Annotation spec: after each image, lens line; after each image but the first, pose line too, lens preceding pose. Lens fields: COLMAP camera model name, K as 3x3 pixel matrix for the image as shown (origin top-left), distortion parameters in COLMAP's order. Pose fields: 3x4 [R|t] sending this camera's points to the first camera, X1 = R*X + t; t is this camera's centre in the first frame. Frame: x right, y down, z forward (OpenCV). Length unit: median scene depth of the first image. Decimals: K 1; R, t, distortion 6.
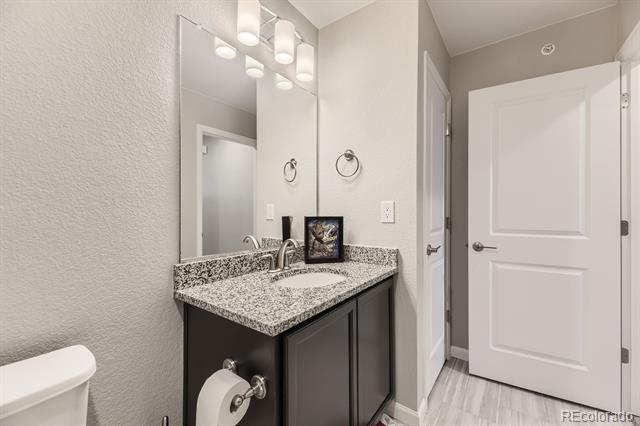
lens RADIAL K [[258.5, 0, 320.0], [0, 258.5, 213.0], [0, 0, 1]] dist [0.002386, 0.000004]
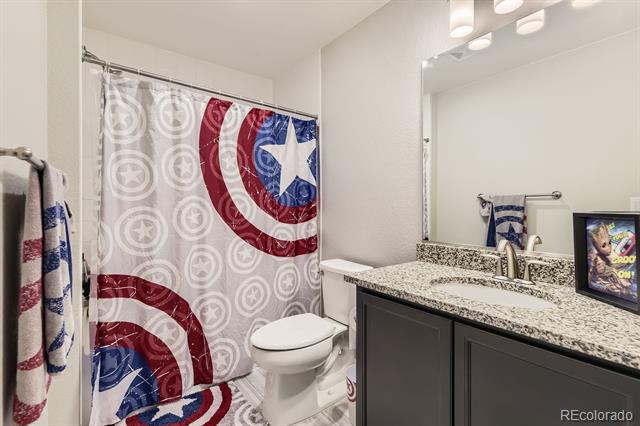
lens RADIAL K [[282.9, 0, 322.8], [0, 282.9, 213.8], [0, 0, 1]] dist [-0.000398, -0.000080]
pose [[-0.249322, 0.028321, -0.968006, 0.710753], [-0.002524, 0.999550, 0.029894, -0.001106], [0.968417, 0.009897, -0.249138, 0.592003]]
